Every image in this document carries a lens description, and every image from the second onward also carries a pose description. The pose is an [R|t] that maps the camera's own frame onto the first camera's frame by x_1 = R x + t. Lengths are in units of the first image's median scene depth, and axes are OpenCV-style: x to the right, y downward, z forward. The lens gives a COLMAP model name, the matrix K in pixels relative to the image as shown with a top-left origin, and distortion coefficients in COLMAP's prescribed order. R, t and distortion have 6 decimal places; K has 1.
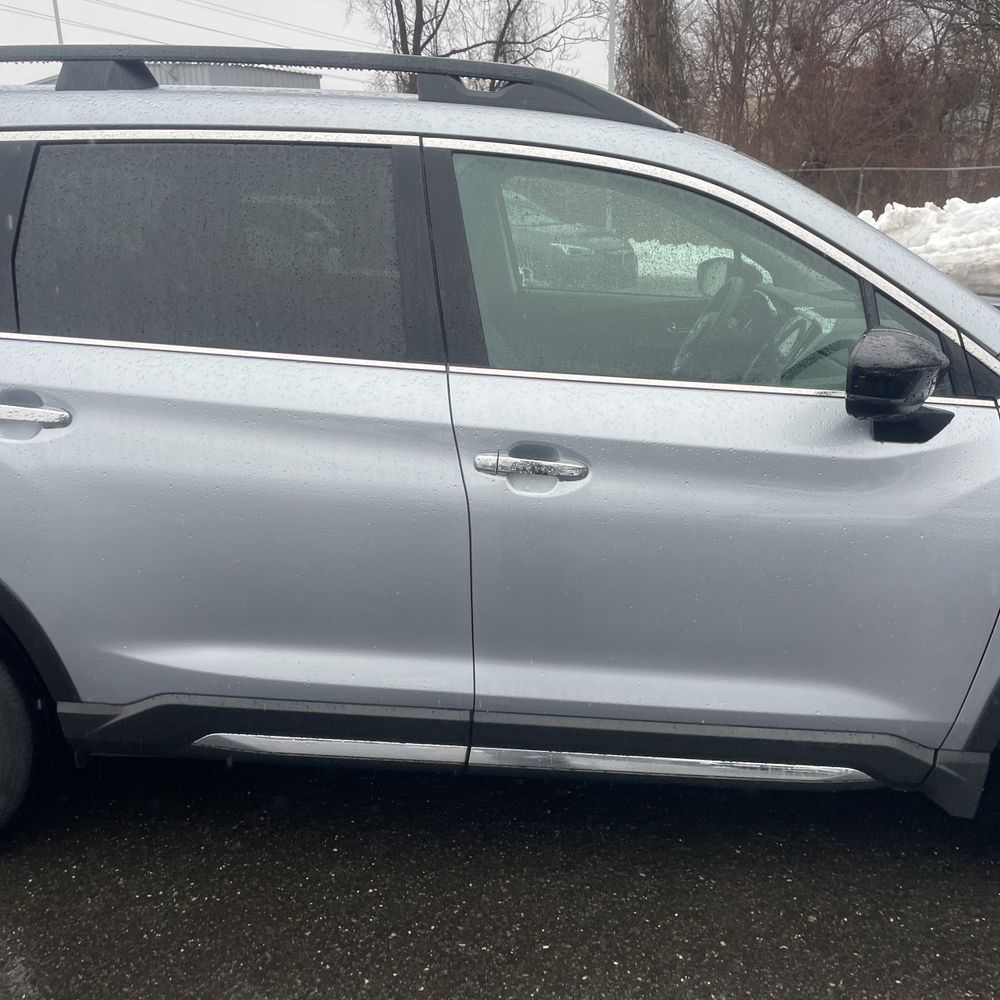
lens RADIAL K [[996.5, 0, 500.0], [0, 996.5, 500.0], [0, 0, 1]] dist [0.100680, -0.137581]
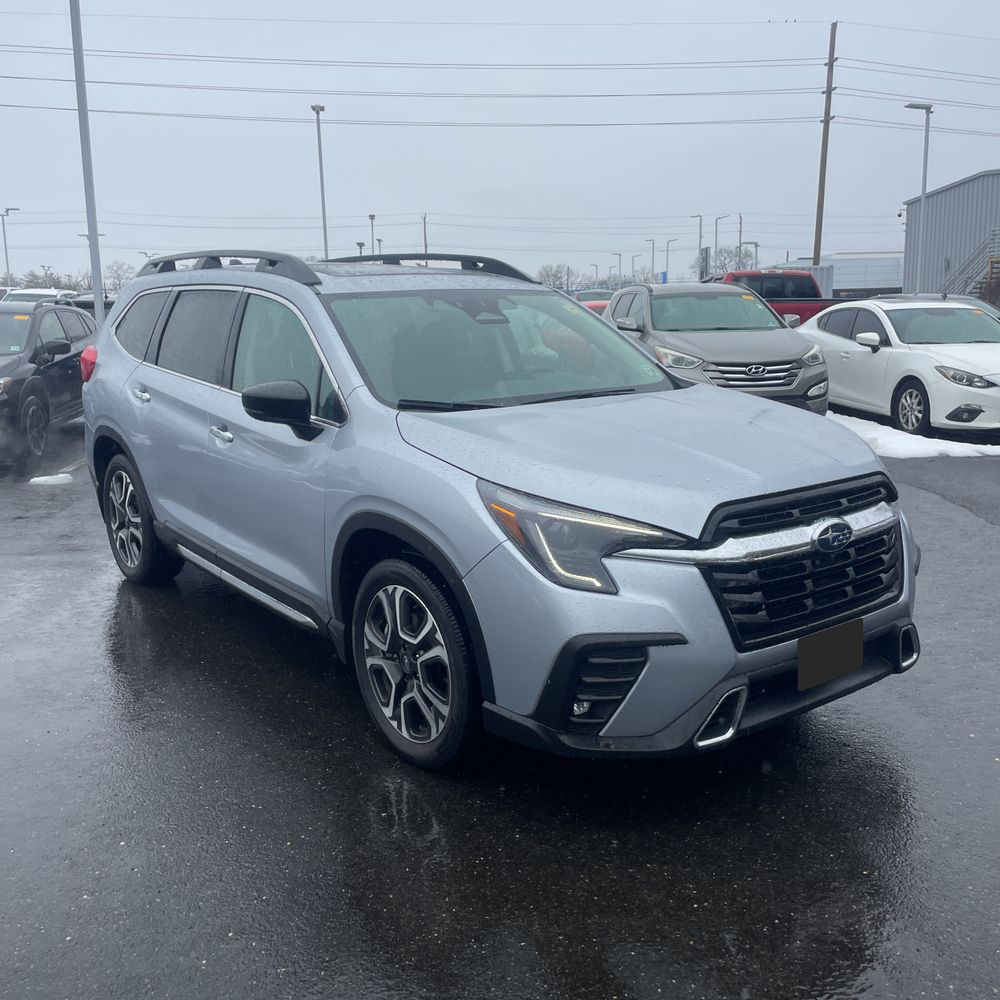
lens RADIAL K [[996.5, 0, 500.0], [0, 996.5, 500.0], [0, 0, 1]] dist [0.100680, -0.137581]
pose [[0.660854, 0.147321, -0.735913, 0.277339], [-0.216074, 0.976376, 0.001423, -0.003635], [0.718737, 0.158071, 0.677075, -0.004092]]
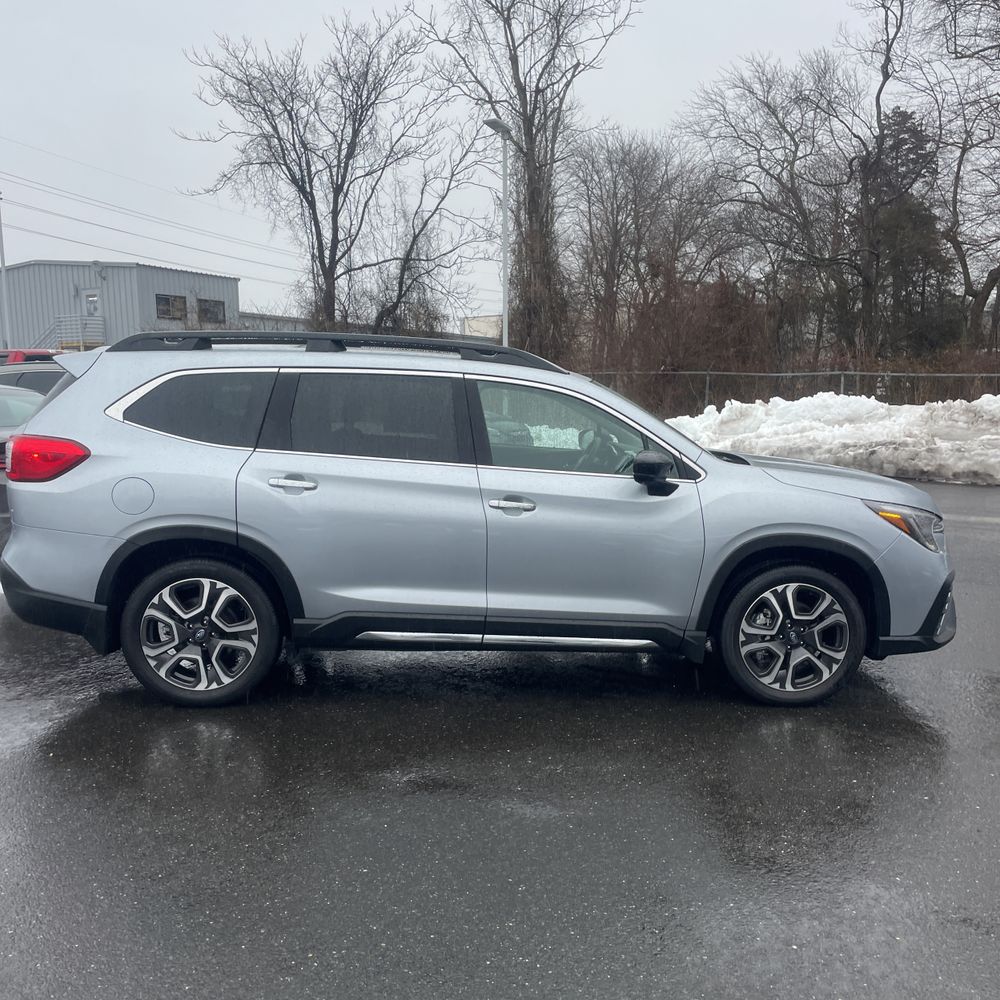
lens RADIAL K [[996.5, 0, 500.0], [0, 996.5, 500.0], [0, 0, 1]] dist [0.100680, -0.137581]
pose [[0.994102, 0.005033, 0.108334, -0.035066], [0.014394, 0.983962, -0.177798, 0.051446], [-0.107491, 0.178308, 0.978086, -0.183012]]
